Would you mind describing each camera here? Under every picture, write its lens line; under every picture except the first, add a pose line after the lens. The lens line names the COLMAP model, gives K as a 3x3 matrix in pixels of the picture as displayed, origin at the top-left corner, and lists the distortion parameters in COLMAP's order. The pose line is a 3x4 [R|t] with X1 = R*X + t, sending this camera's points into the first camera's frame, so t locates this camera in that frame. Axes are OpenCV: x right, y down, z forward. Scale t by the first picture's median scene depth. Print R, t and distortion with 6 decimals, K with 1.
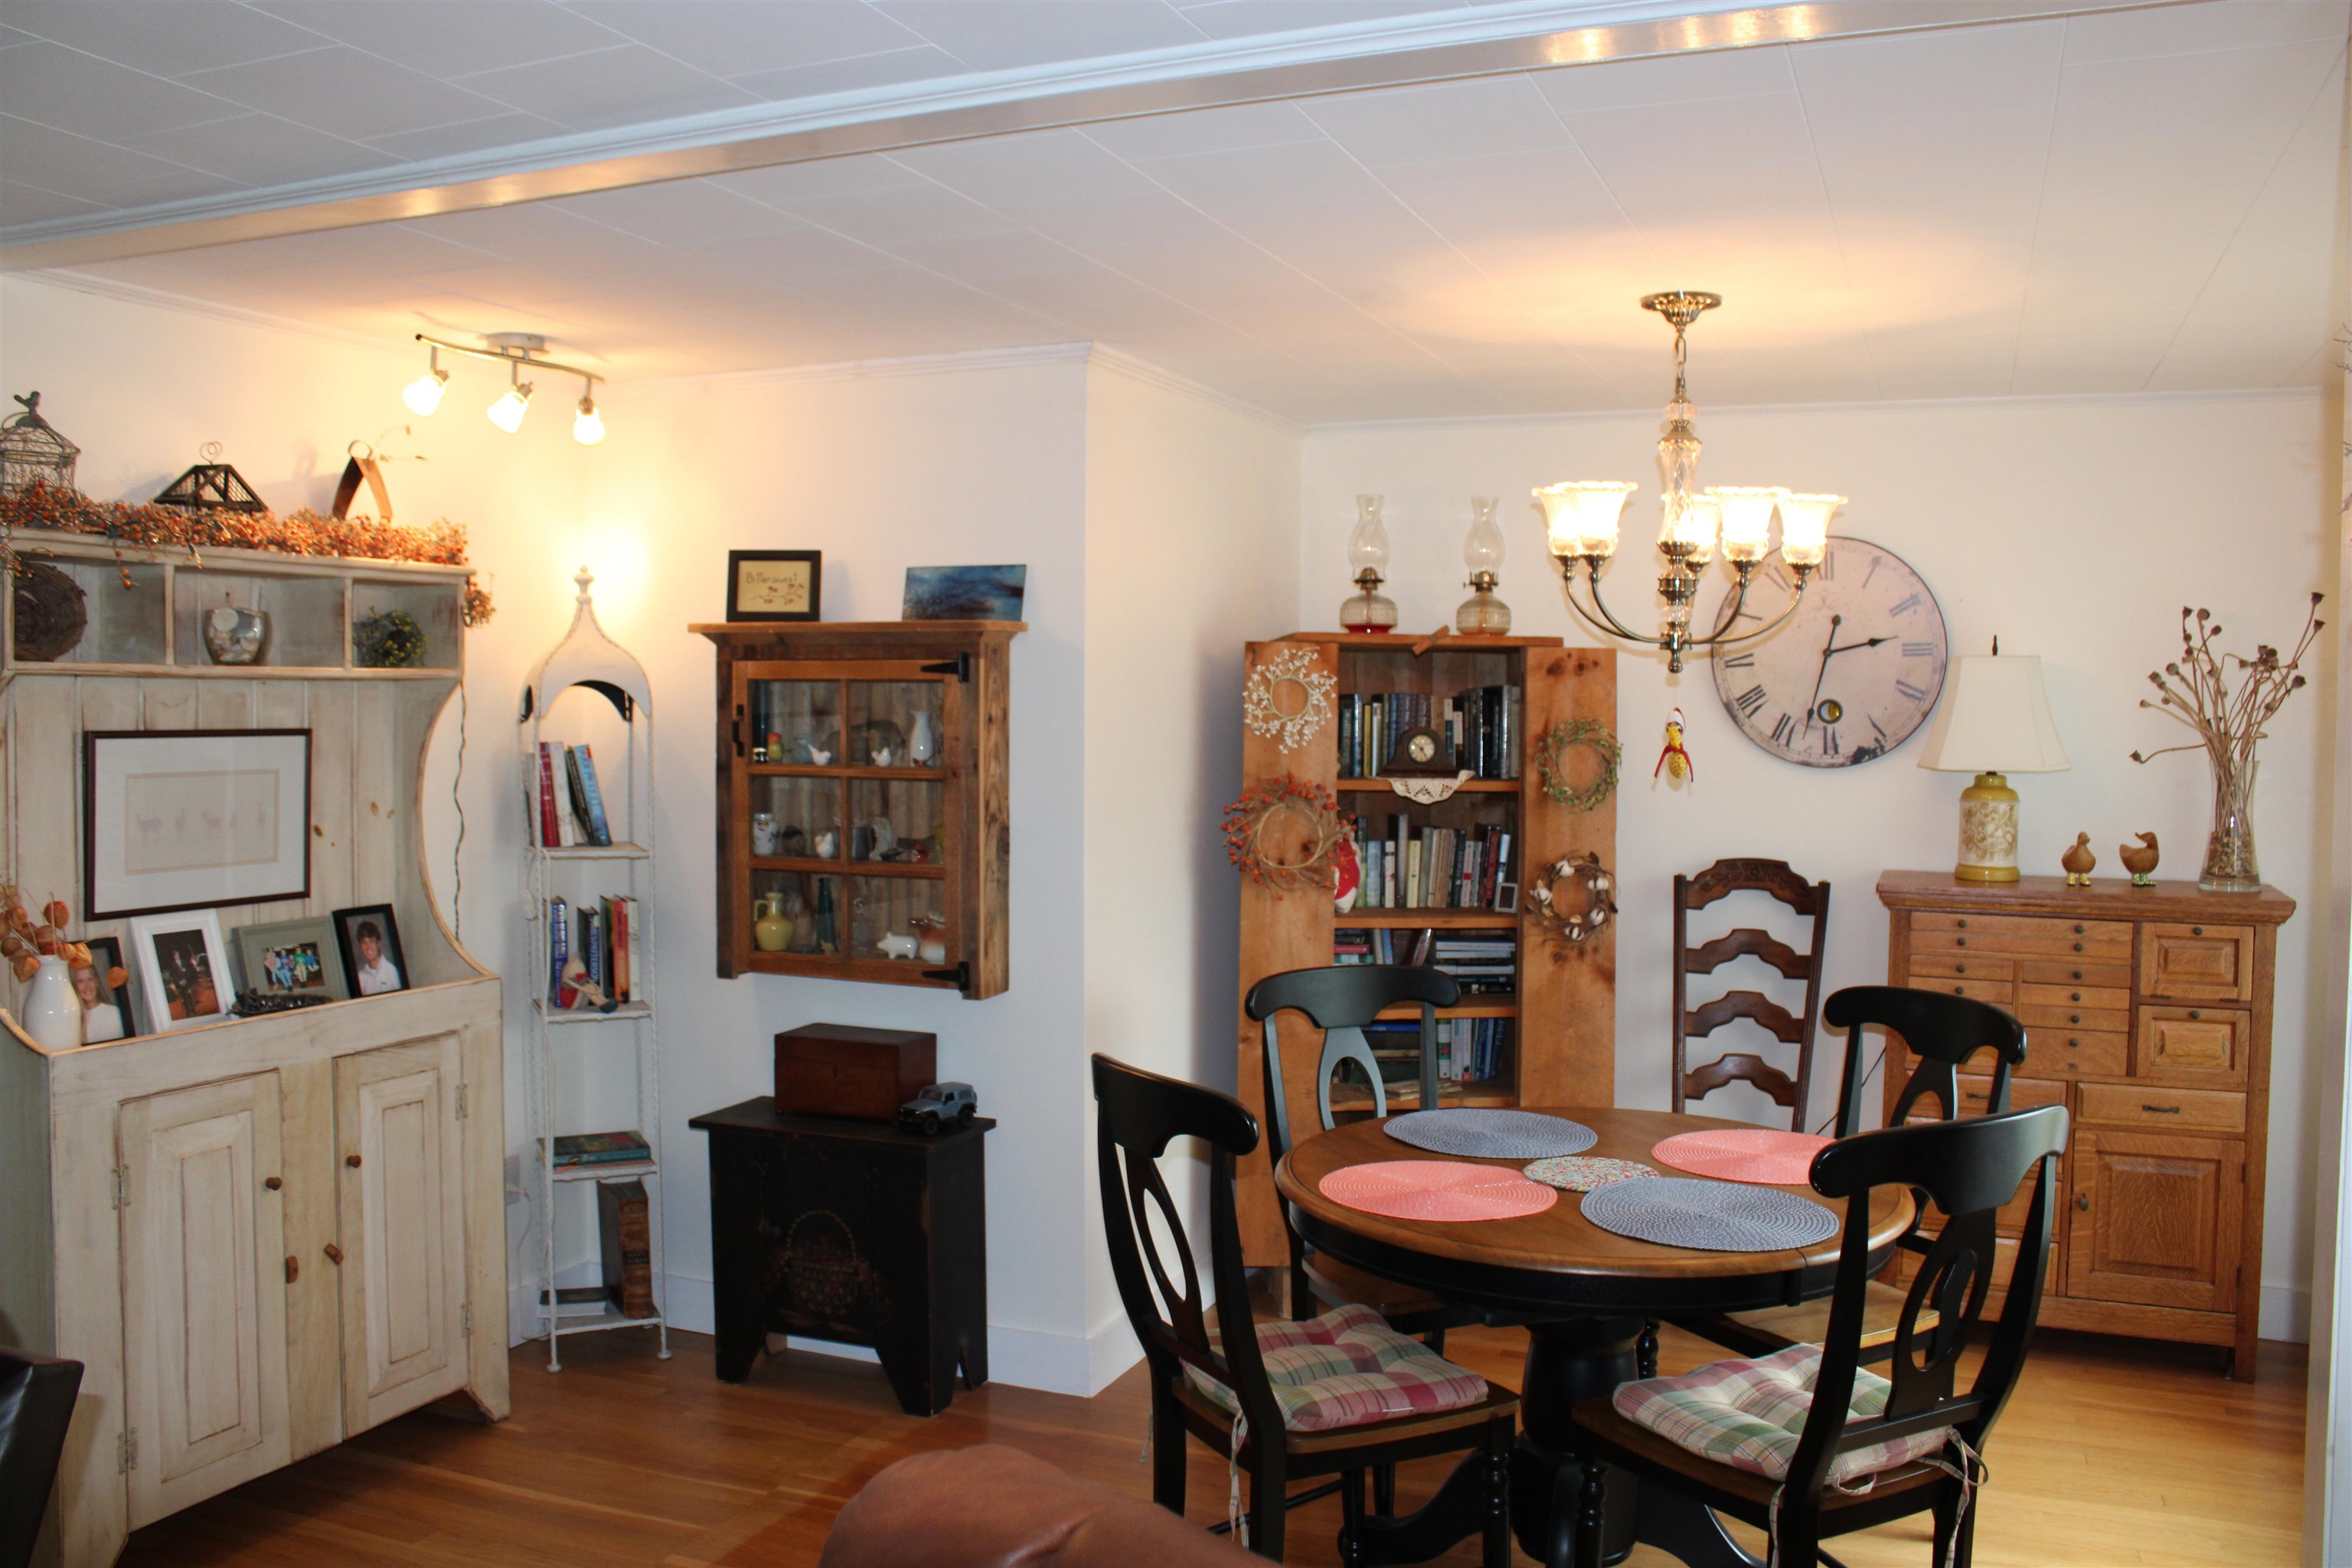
lens RADIAL K [[1956.2, 0, 1190.0], [0, 1956.2, 757.0], [0, 0, 1]] dist [-0.166777, 0.131455]
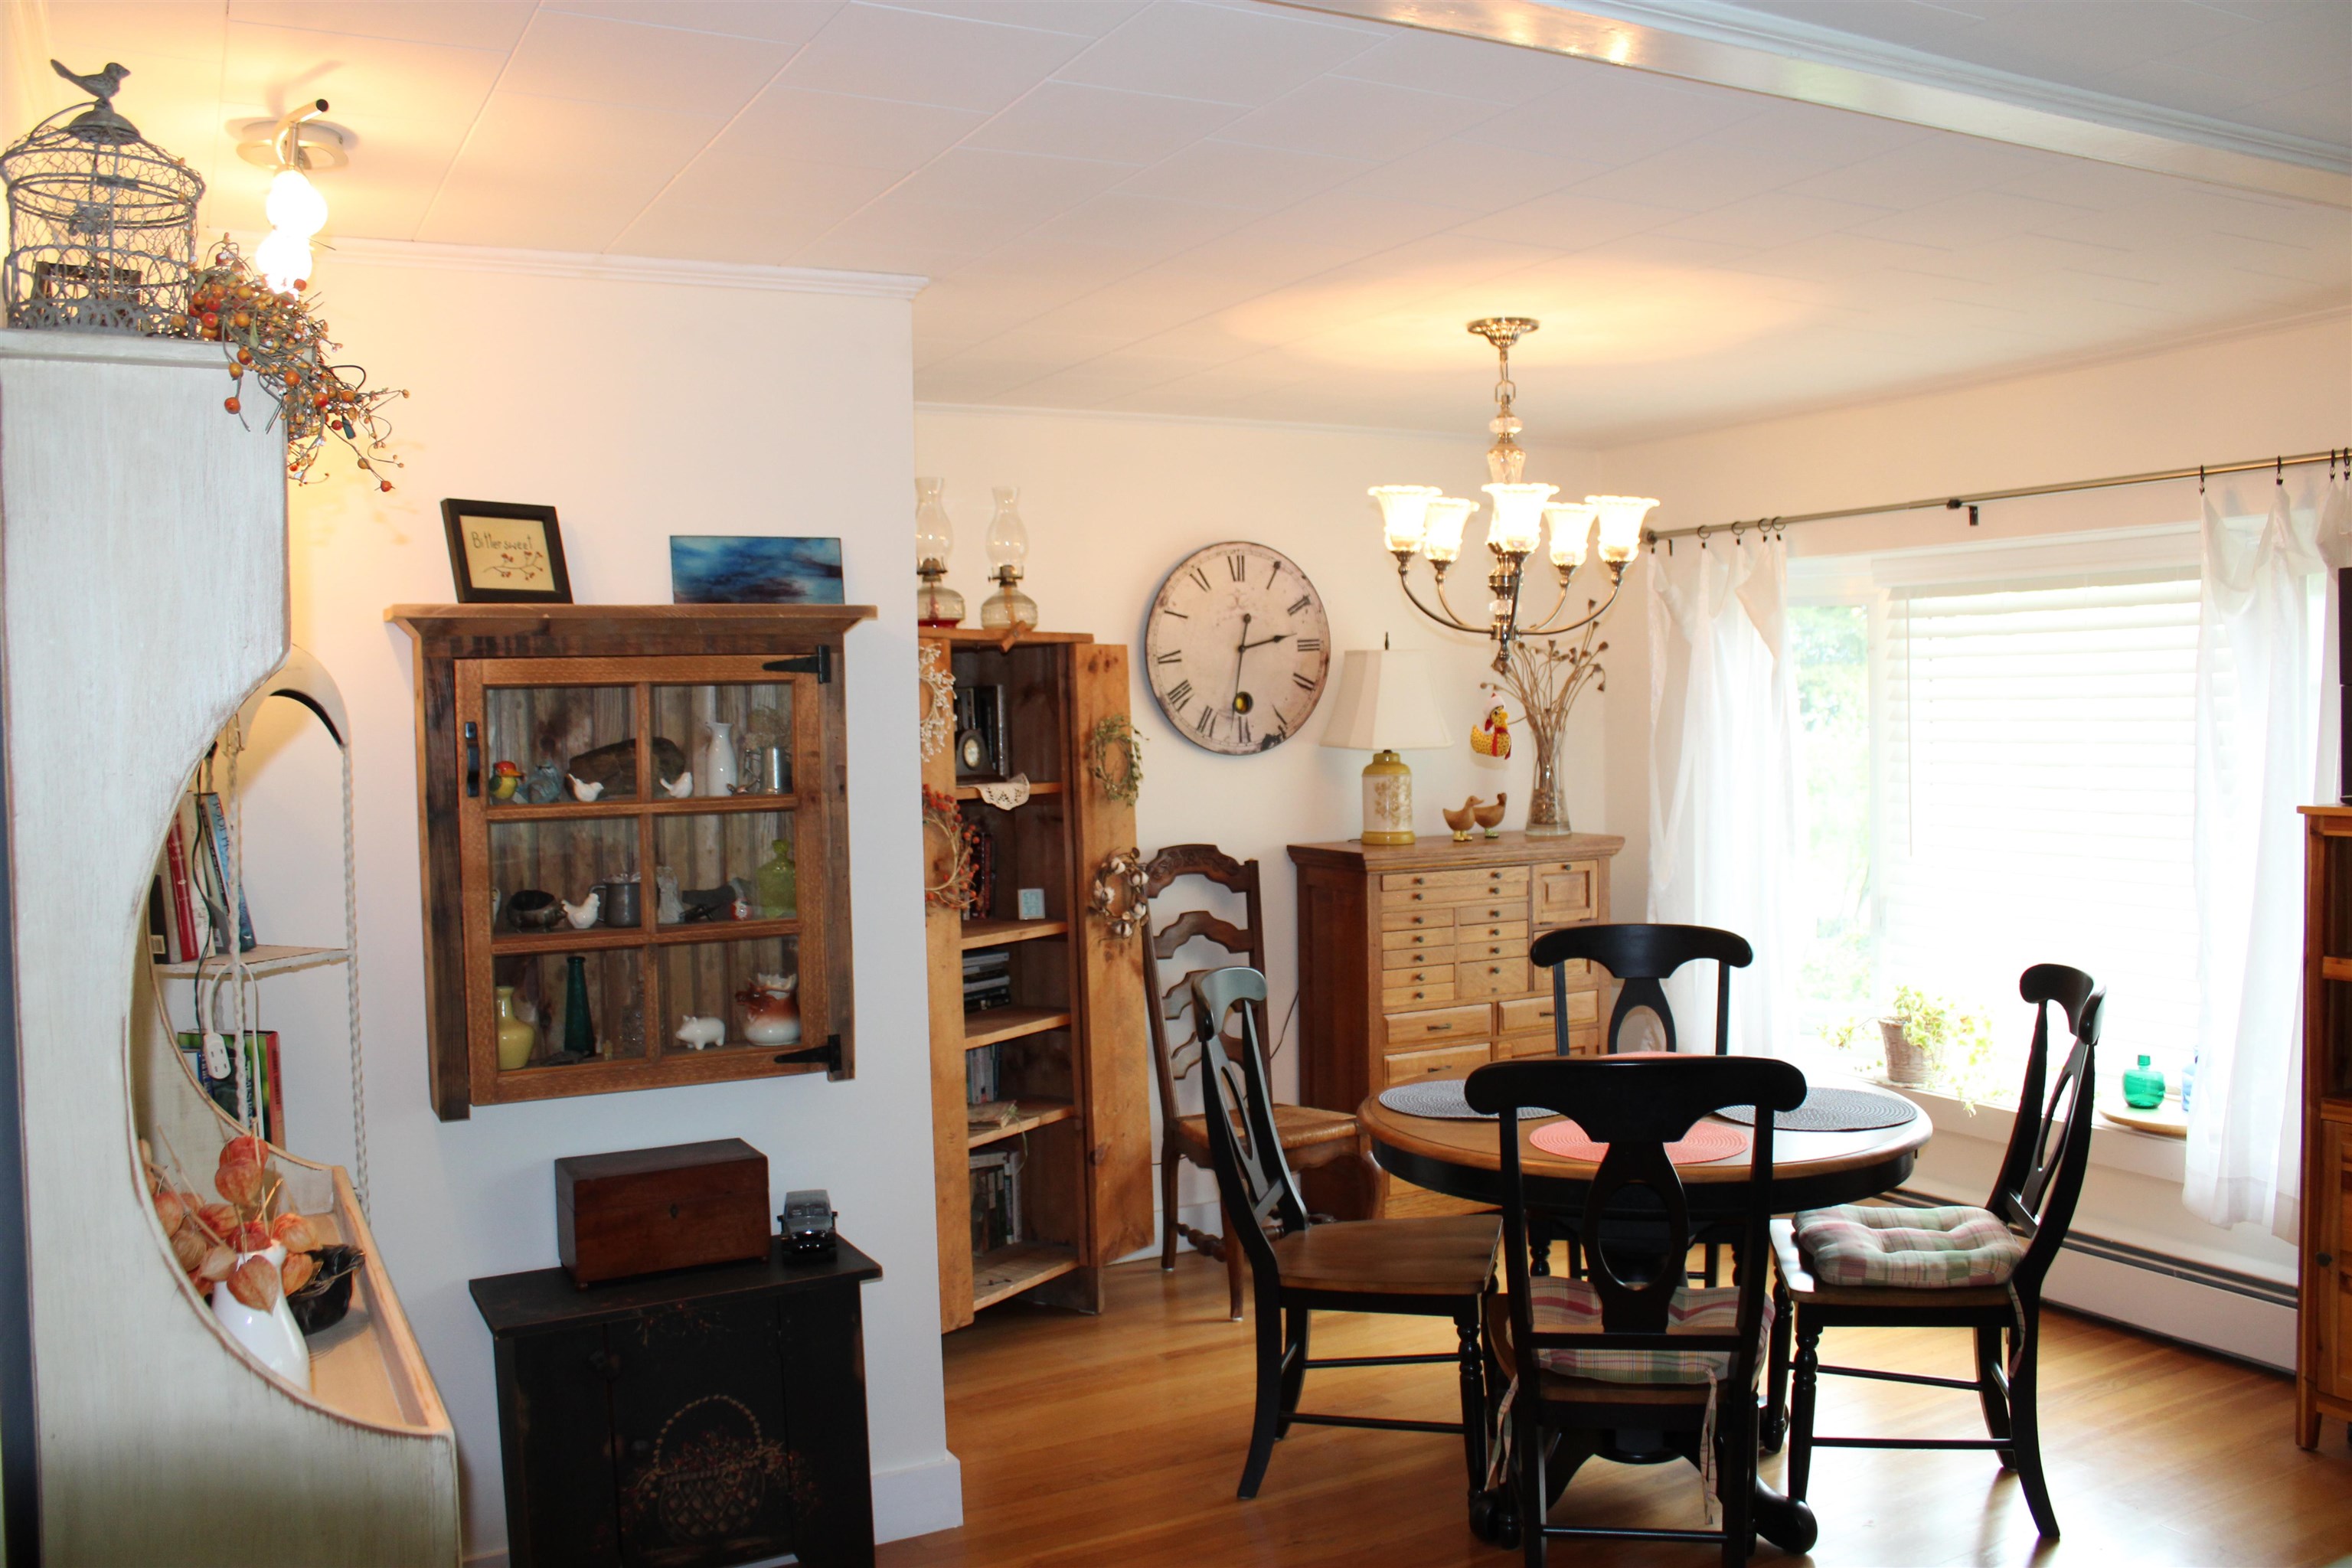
lens RADIAL K [[1956.2, 0, 1190.0], [0, 1956.2, 757.0], [0, 0, 1]] dist [-0.166777, 0.131455]
pose [[0.623448, -0.042447, 0.780711, -0.609254], [0.051129, 0.998601, 0.013463, -0.010667], [-0.780191, 0.031524, 0.624747, 0.372002]]
